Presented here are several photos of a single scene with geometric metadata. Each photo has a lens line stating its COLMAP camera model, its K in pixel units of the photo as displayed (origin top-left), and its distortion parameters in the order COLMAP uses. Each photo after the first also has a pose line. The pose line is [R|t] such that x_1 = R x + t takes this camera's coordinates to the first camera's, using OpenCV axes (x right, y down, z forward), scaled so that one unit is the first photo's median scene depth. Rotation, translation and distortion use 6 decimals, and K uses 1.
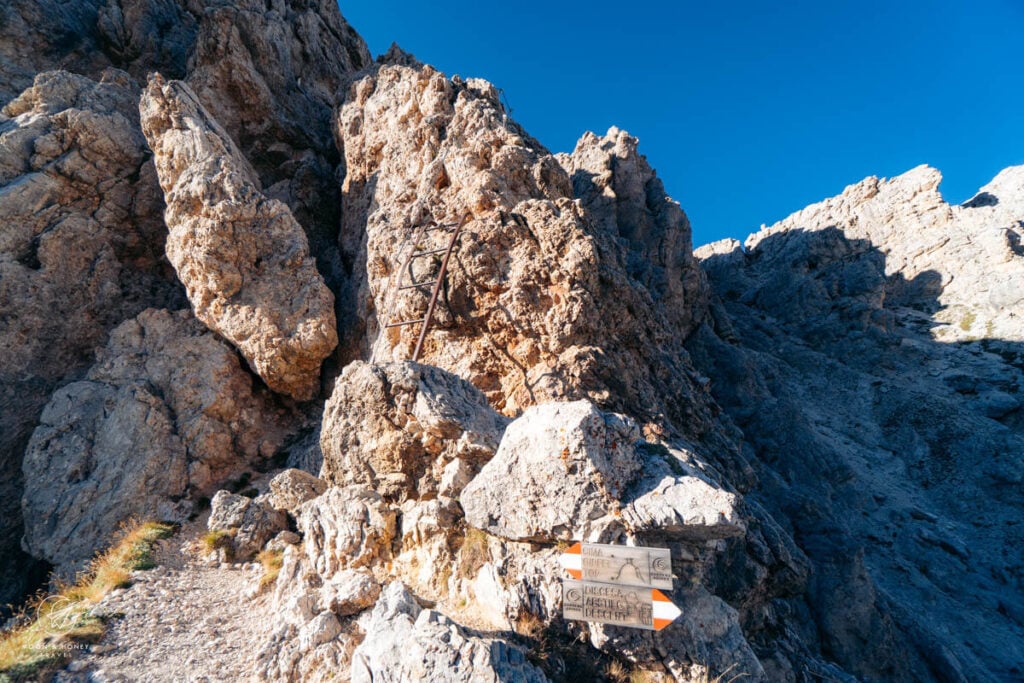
lens RADIAL K [[559.0, 0, 509.7], [0, 559.0, 330.2], [0, 0, 1]] dist [0.000444, 0.000488]
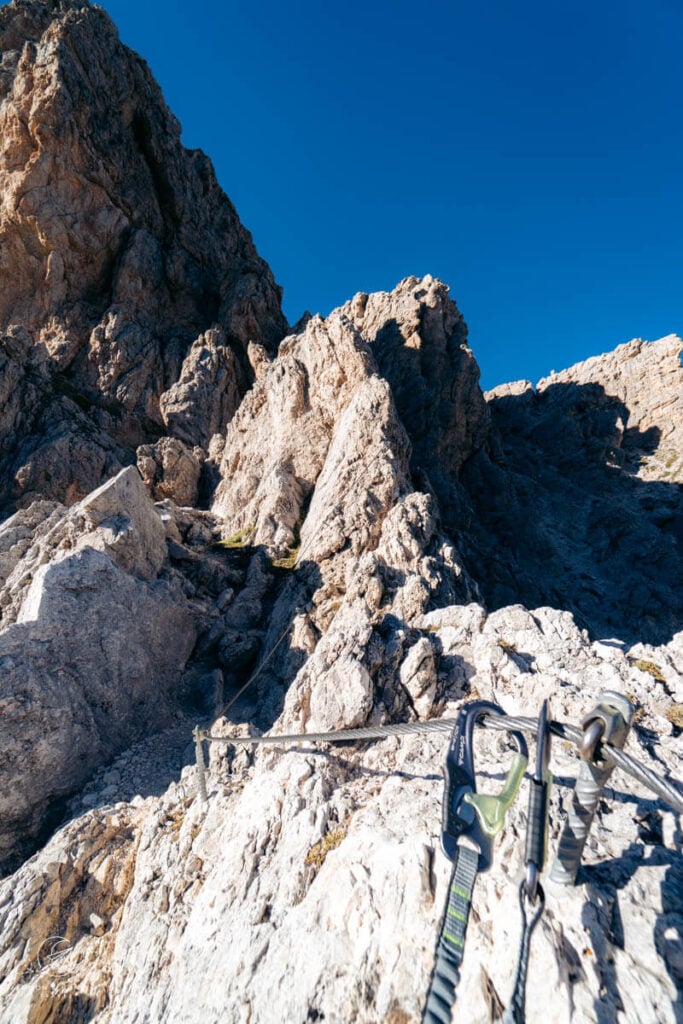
lens RADIAL K [[559.0, 0, 346.8], [0, 559.0, 510.8], [0, 0, 1]] dist [0.000444, 0.000488]
pose [[0.996255, 0.067733, 0.053735, -0.013732], [-0.072882, 0.992264, 0.100505, 0.018168], [-0.046512, -0.104045, 0.993484, -0.230953]]
